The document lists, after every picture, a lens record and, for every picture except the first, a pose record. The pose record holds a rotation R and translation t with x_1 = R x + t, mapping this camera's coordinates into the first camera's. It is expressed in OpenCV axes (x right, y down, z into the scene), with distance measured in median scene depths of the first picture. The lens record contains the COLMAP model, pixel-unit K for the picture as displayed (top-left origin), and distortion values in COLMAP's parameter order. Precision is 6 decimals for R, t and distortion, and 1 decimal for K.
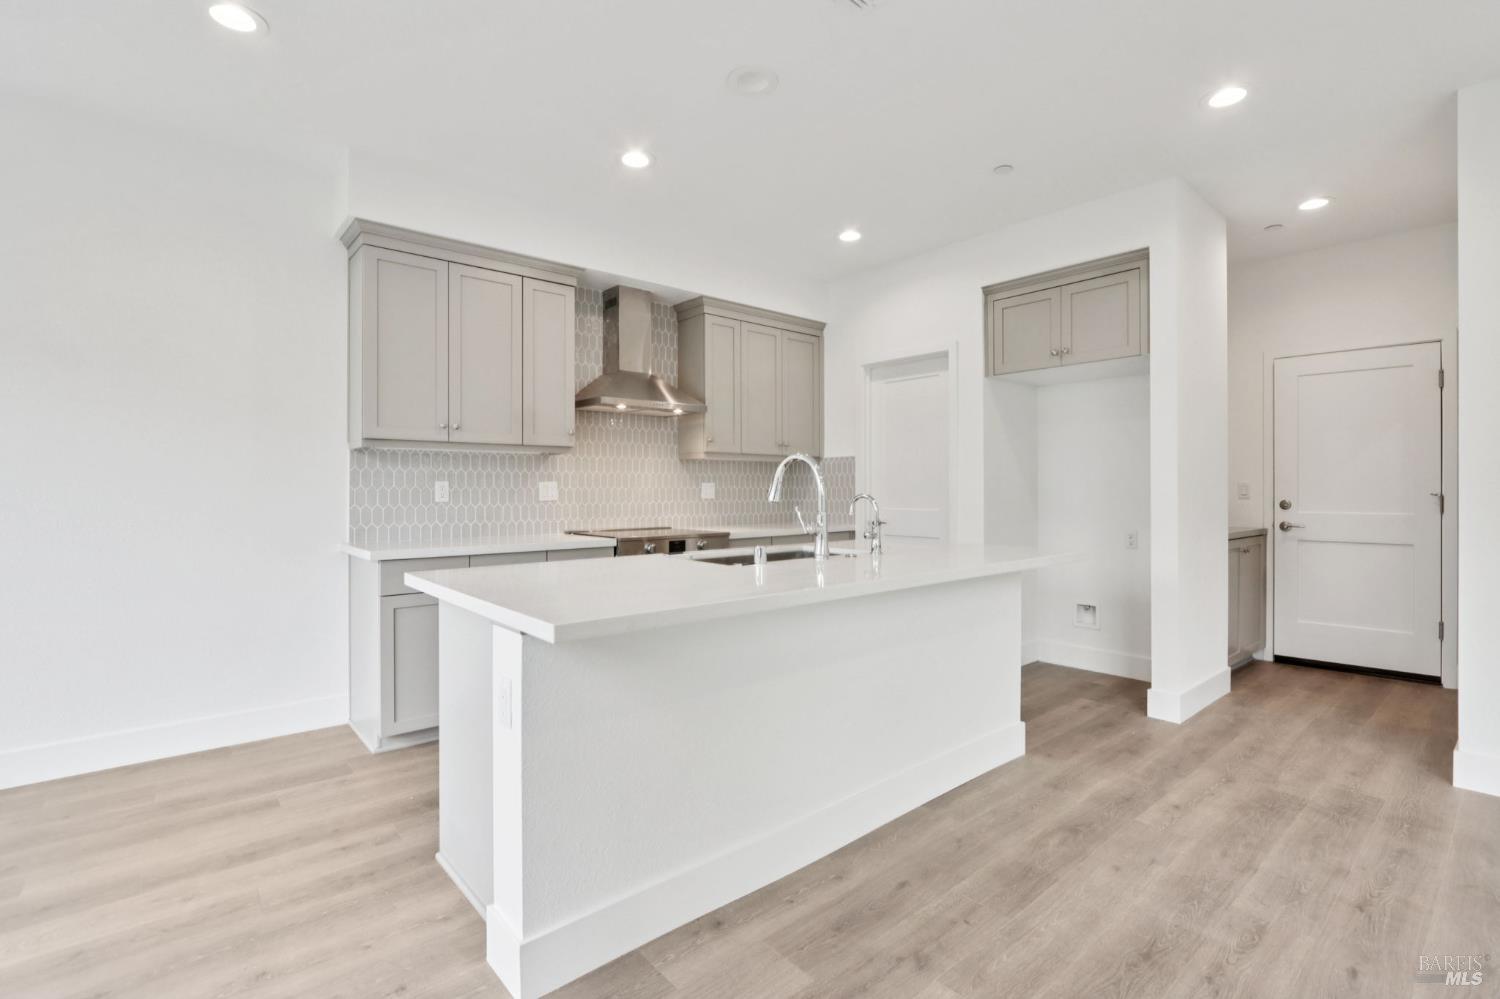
lens RADIAL K [[691.8, 0, 758.2], [0, 691.8, 492.8], [0, 0, 1]] dist [-0.011775, 0.001590]
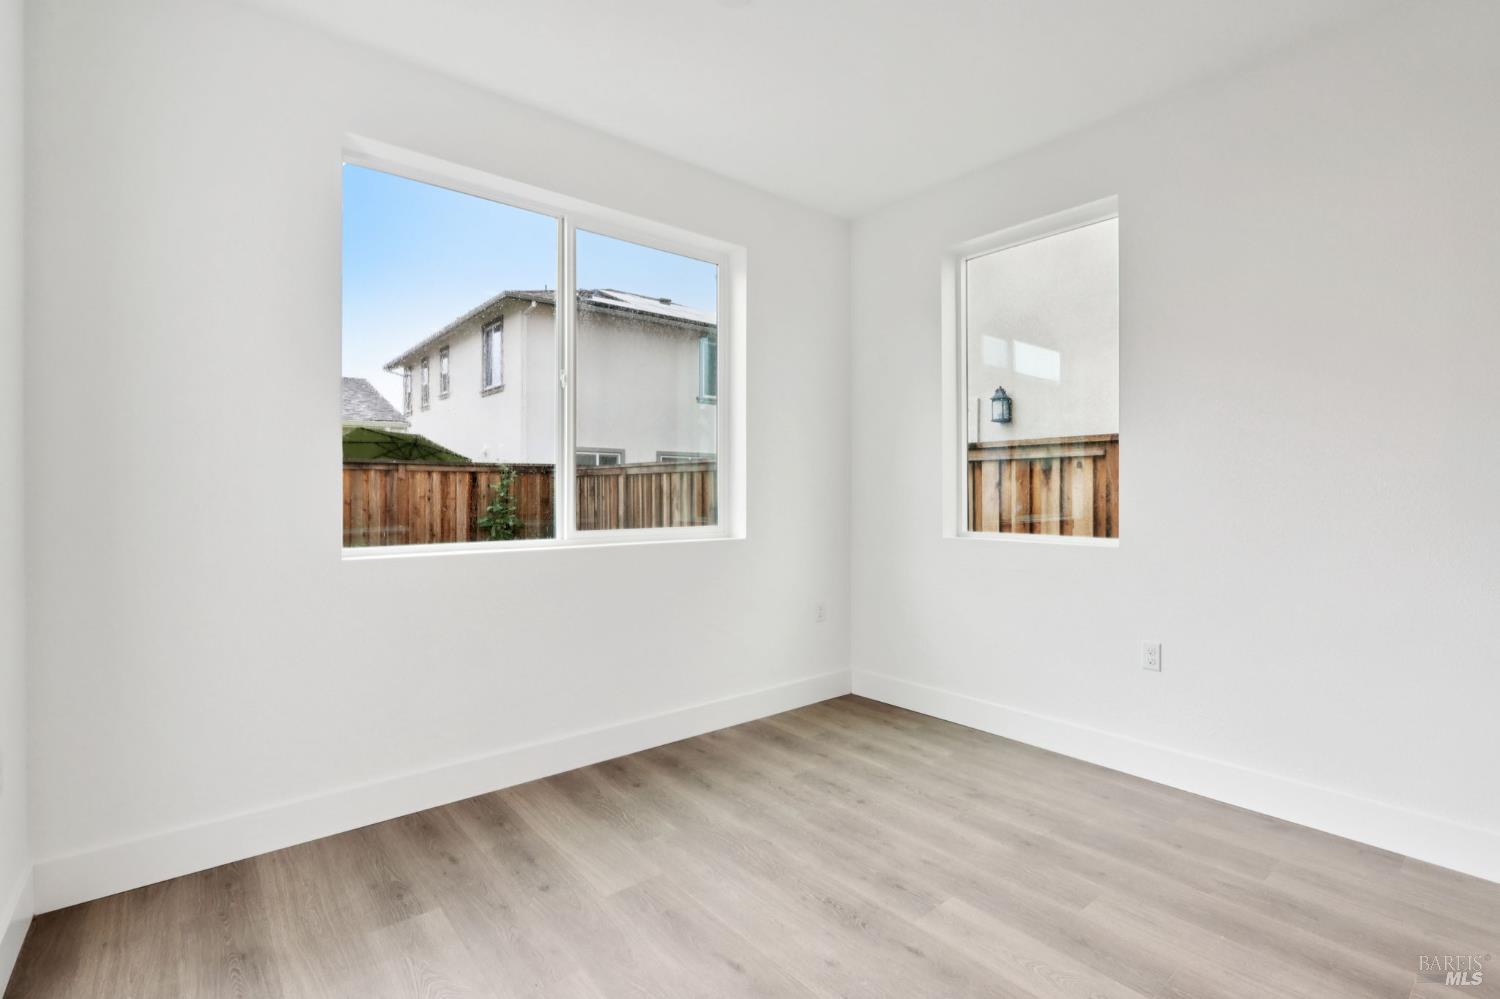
lens RADIAL K [[689.5, 0, 760.2], [0, 689.5, 491.7], [0, 0, 1]] dist [-0.011301, 0.000120]
pose [[-0.014667, 0.003288, -0.999887, -0.055723], [-0.002885, 0.999990, 0.003330, -0.001258], [0.999888, 0.002934, -0.014657, 0.282332]]
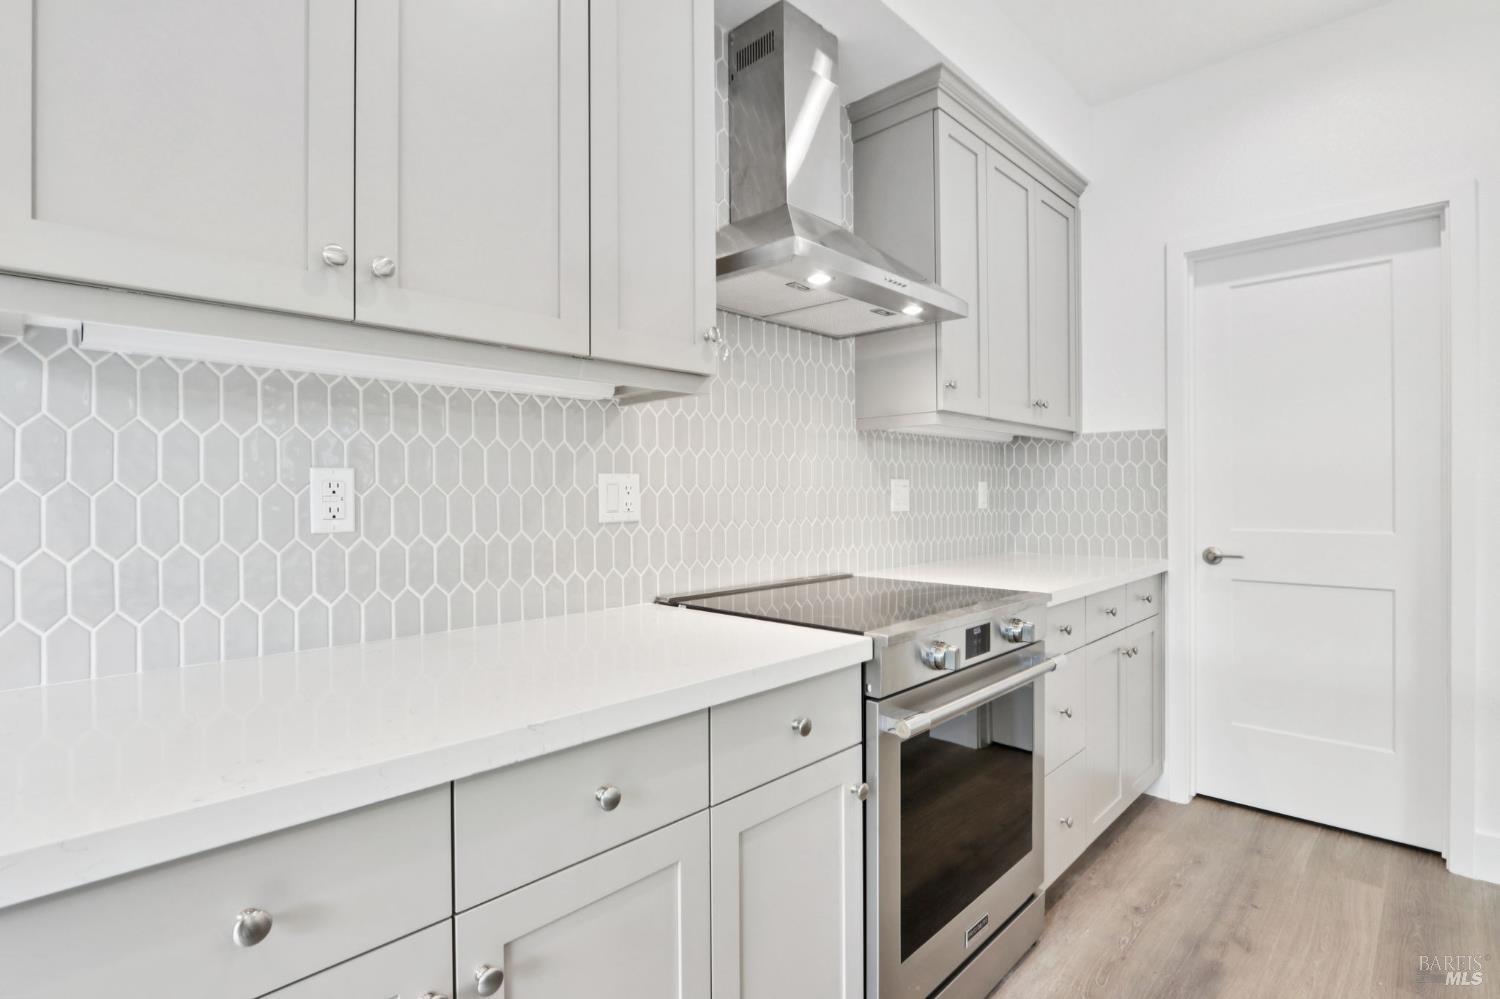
lens RADIAL K [[718.7, 0, 750.0], [0, 718.7, 499.5], [0, 0, 1]] dist [-0.013228, 0.000046]
pose [[0.996577, -0.000862, 0.082667, -0.279951], [0.000390, 0.999984, 0.005730, -0.003821], [-0.082671, -0.005679, 0.996561, 0.624961]]
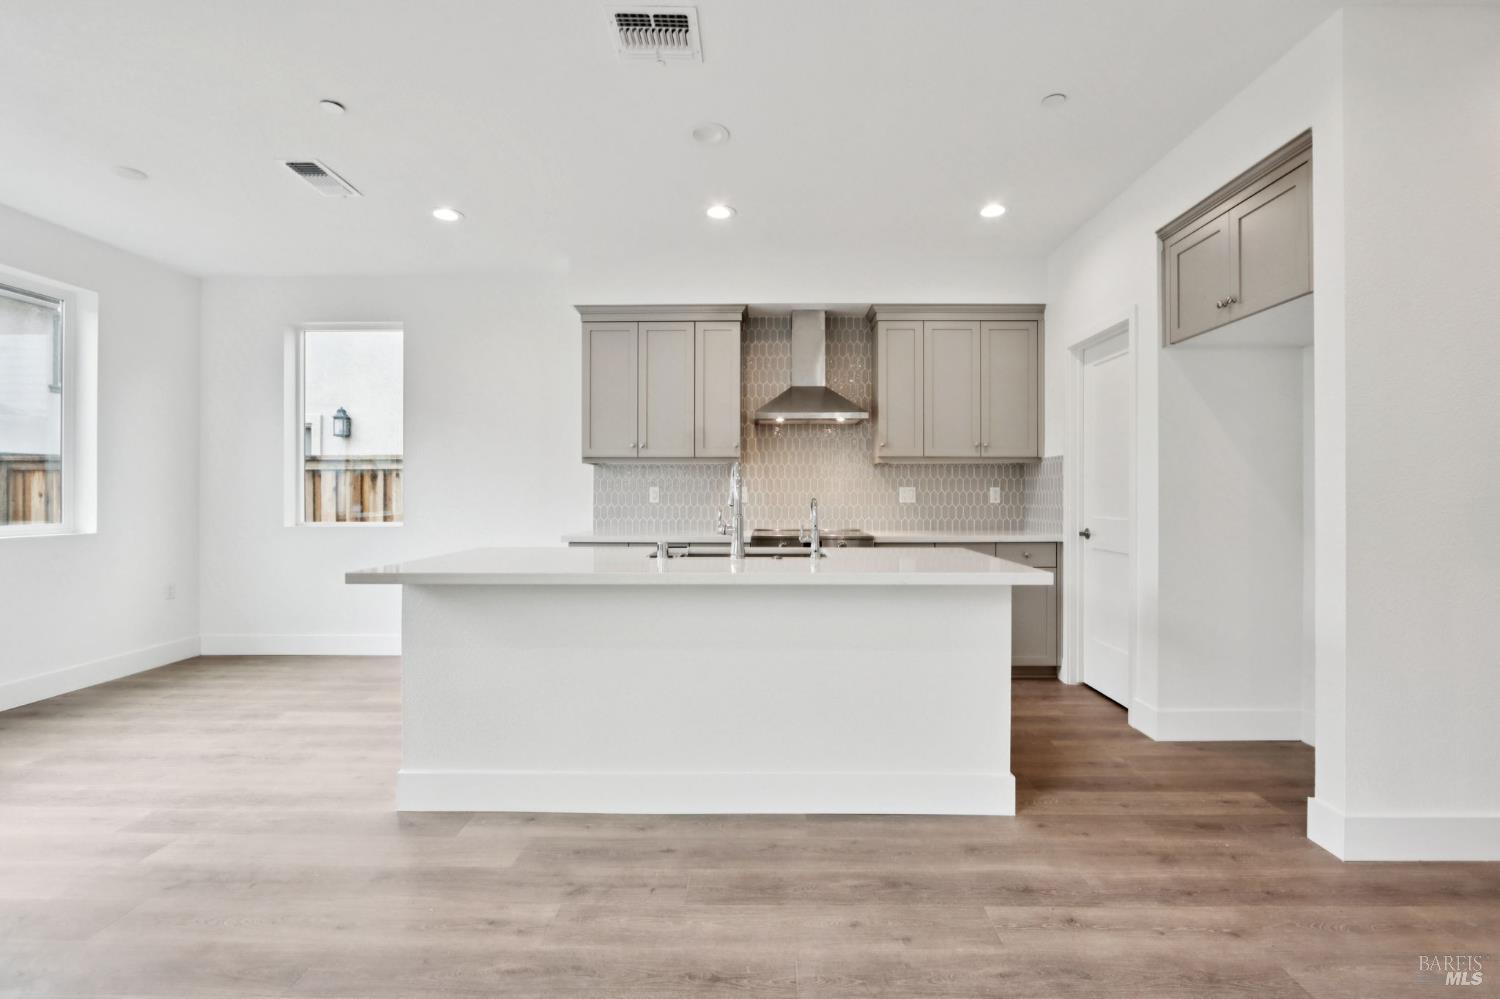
lens RADIAL K [[694.7, 0, 757.1], [0, 694.7, 495.3], [0, 0, 1]] dist [-0.011236, 0.000014]
pose [[0.744714, 0.003872, -0.667372, 0.548683], [-0.005236, 0.999986, -0.000042, -0.001407], [0.667363, 0.003526, 0.744724, 0.138068]]
